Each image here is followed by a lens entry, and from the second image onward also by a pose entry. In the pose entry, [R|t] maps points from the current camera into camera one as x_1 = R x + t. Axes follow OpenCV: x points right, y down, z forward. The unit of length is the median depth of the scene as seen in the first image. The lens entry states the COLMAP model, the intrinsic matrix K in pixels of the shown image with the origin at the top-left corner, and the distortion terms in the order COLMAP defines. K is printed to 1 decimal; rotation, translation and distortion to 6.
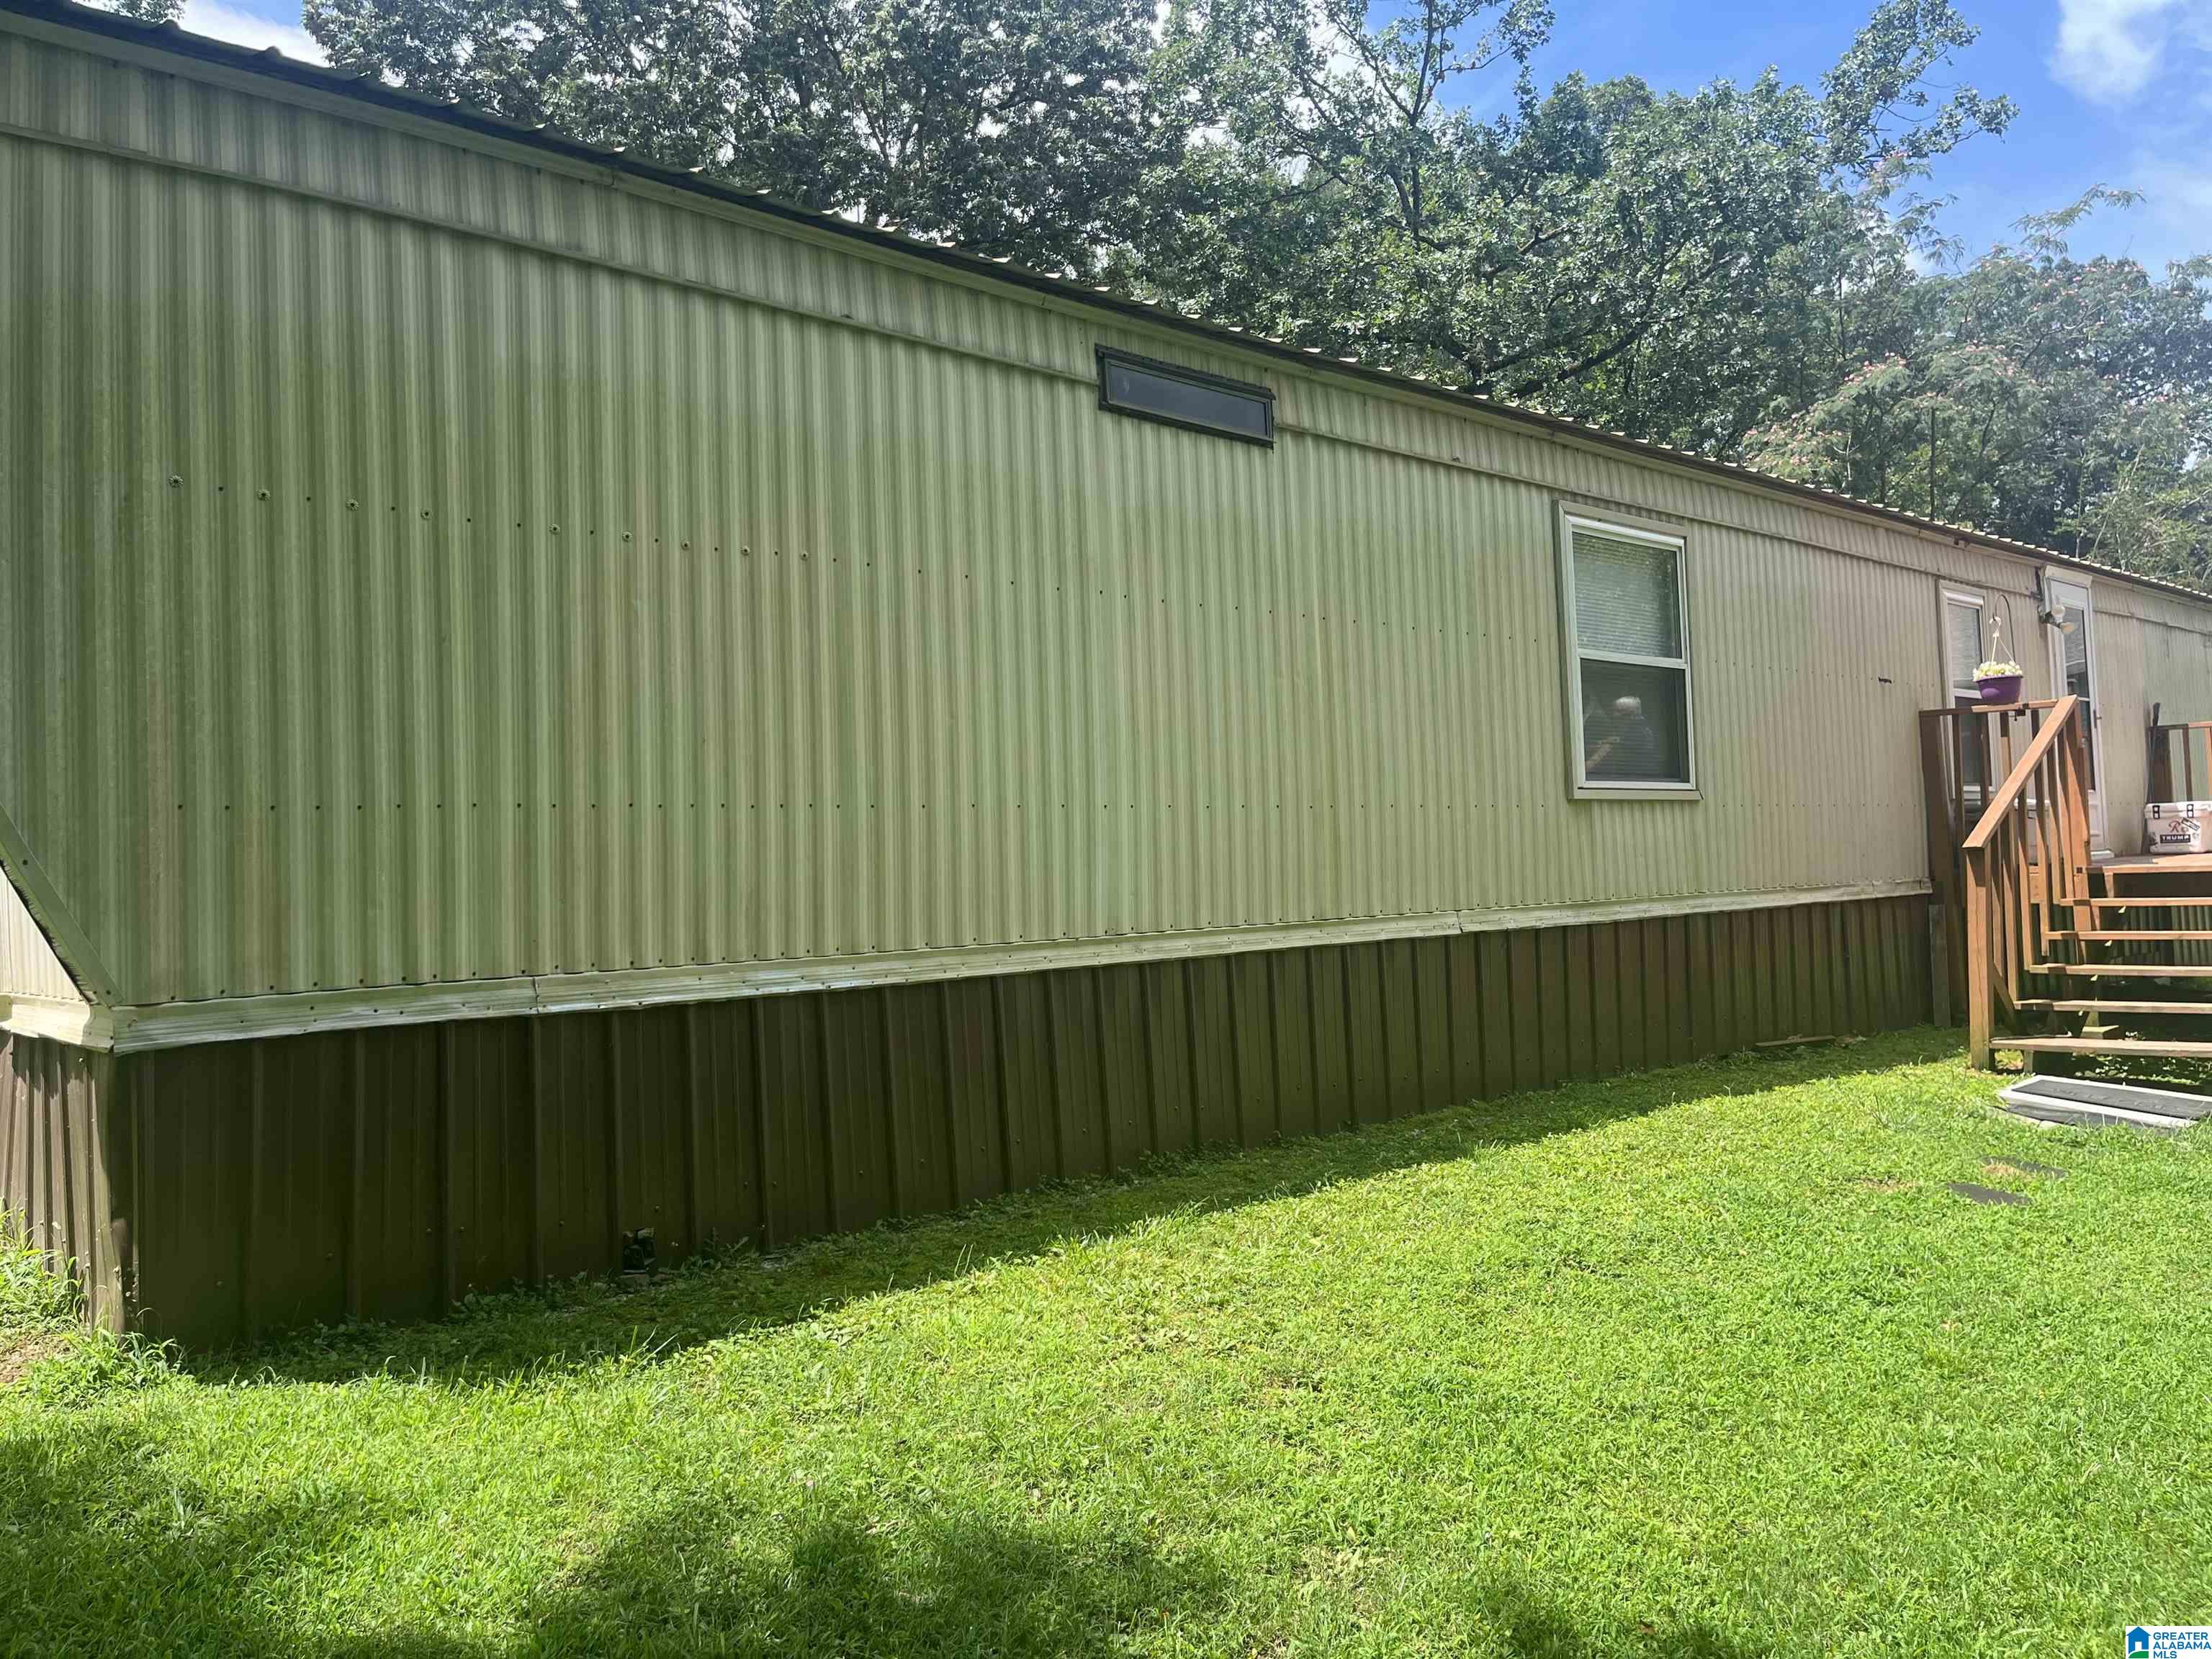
lens RADIAL K [[1673.7, 0, 1106.0], [0, 1673.7, 829.5], [0, 0, 1]] dist [0.066079, -0.078265]
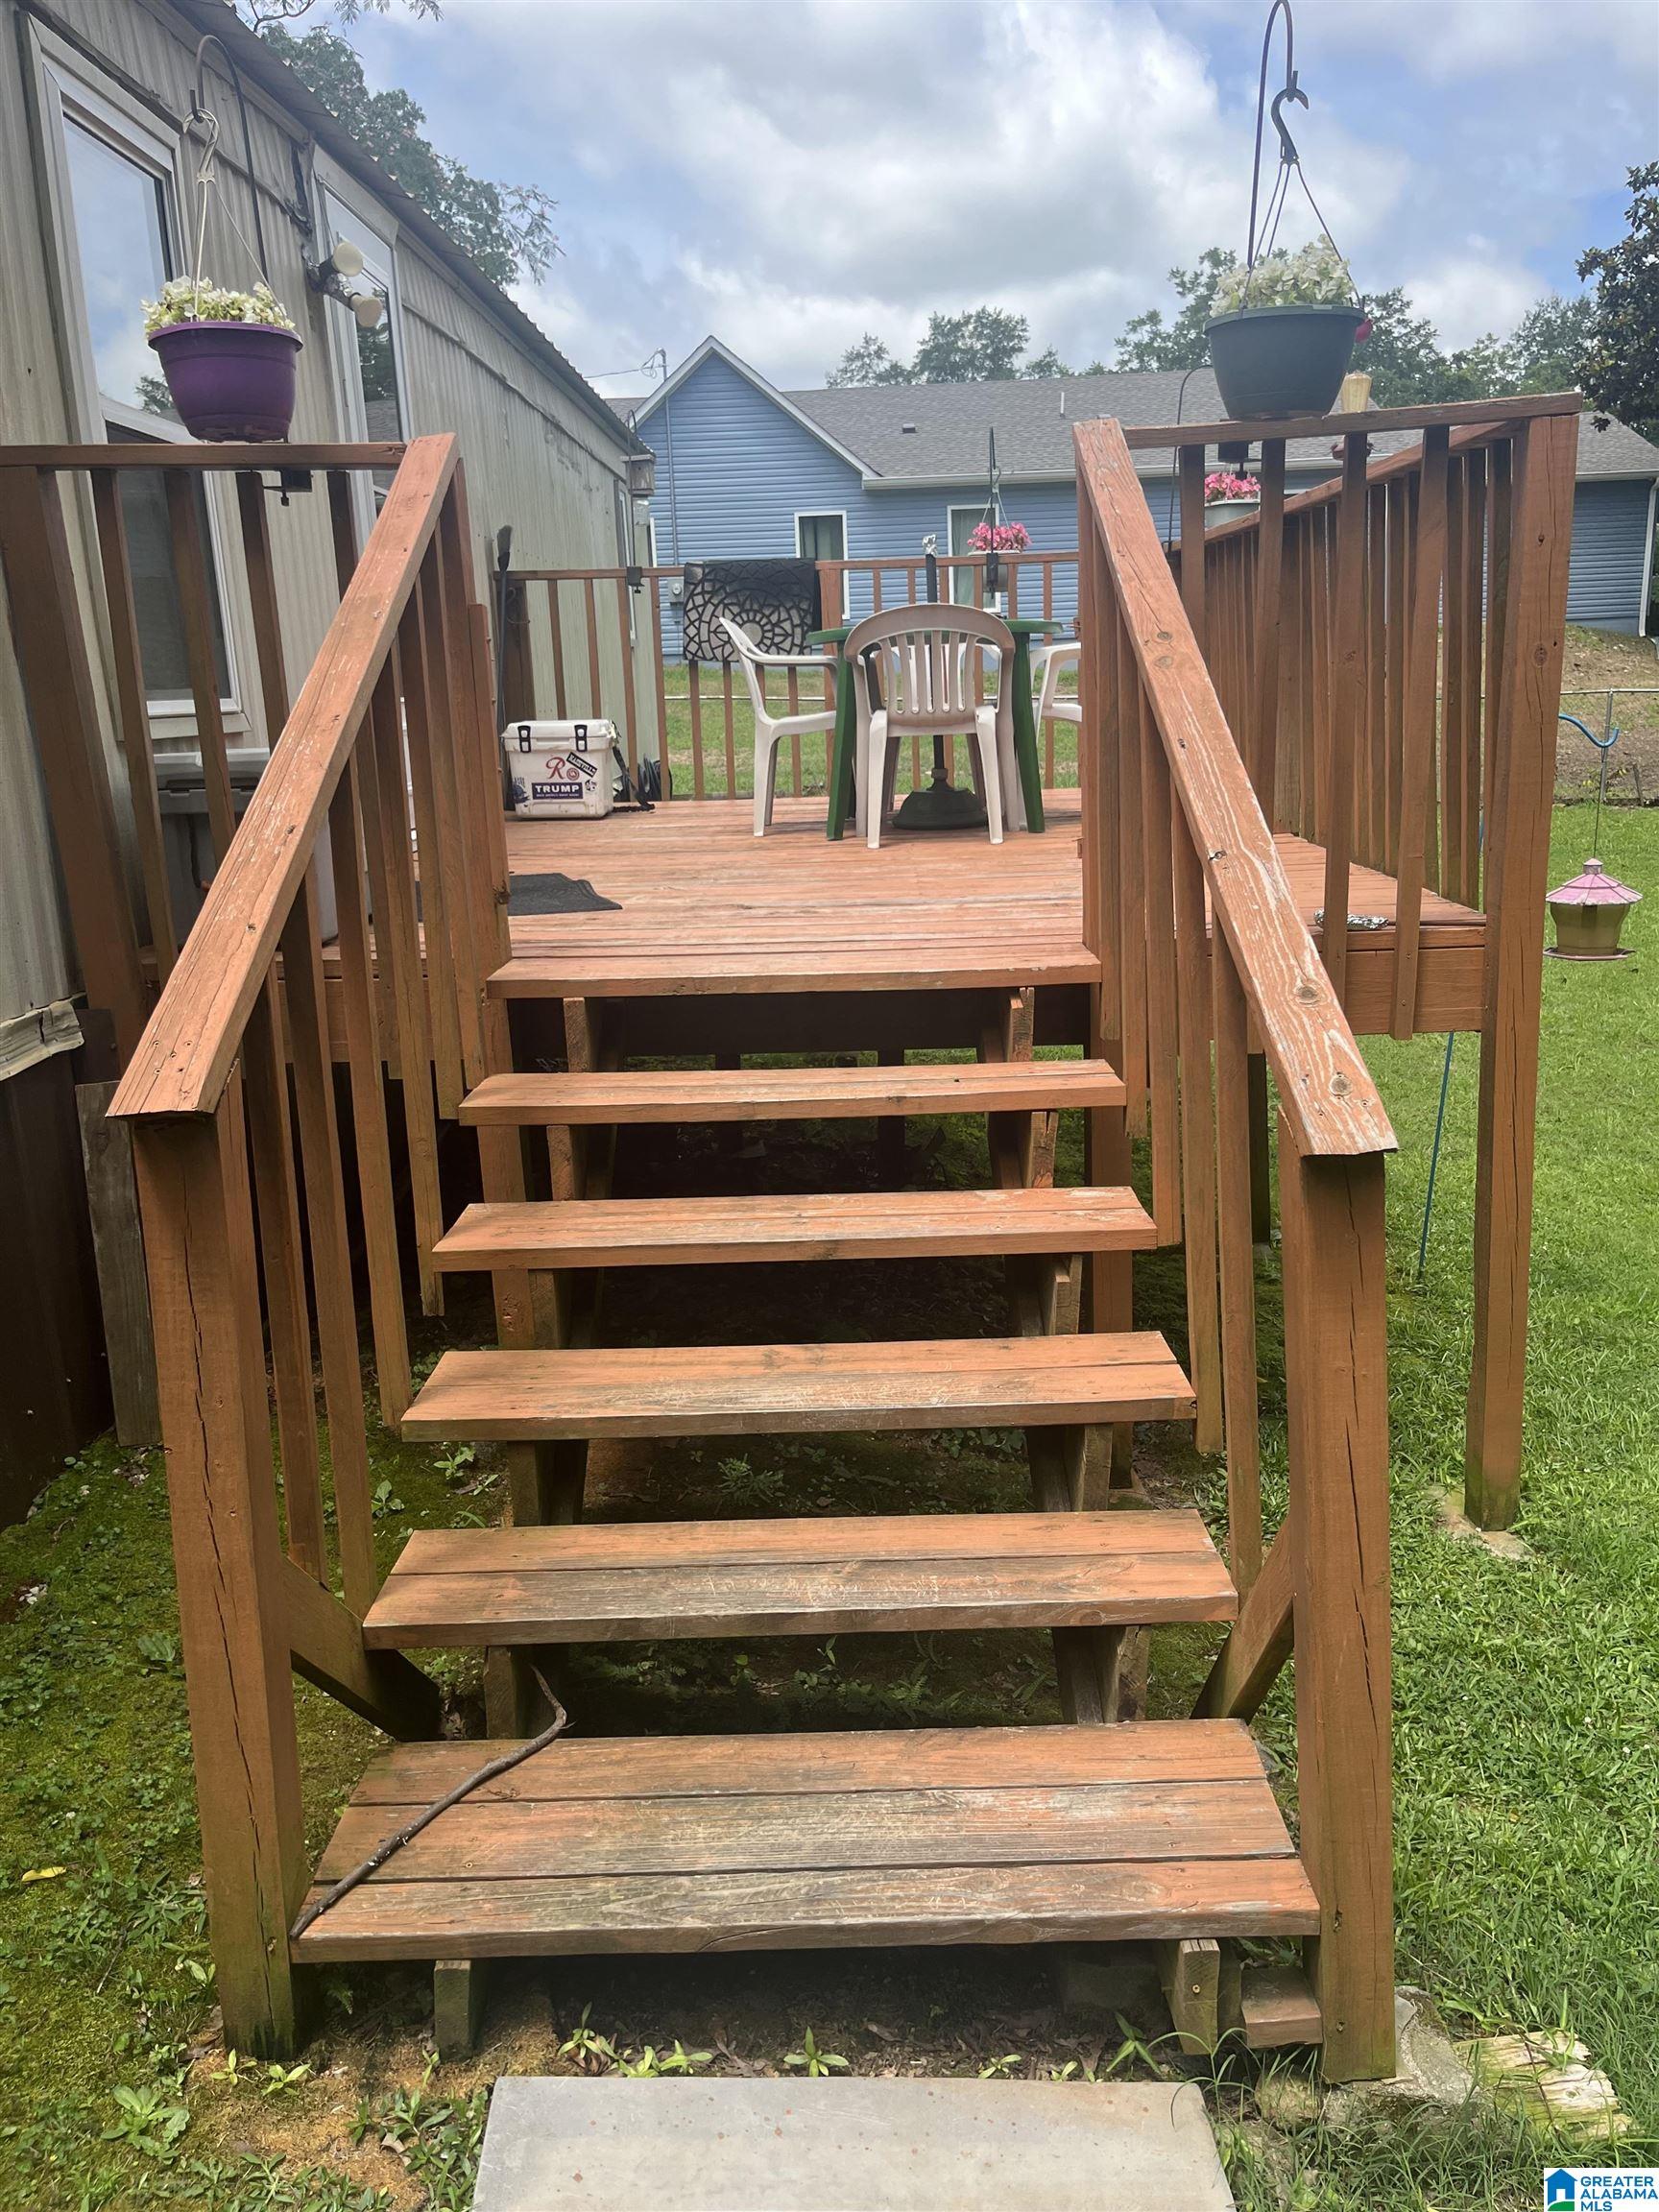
lens RADIAL K [[1673.7, 0, 885.0], [0, 1673.7, 1106.6], [0, 0, 1]] dist [0.066079, -0.078265]
pose [[0.666997, -0.156498, 0.728439, 0.395536], [-0.027850, 0.971771, 0.234276, -0.034232], [-0.744540, -0.176549, 0.643810, 0.754095]]
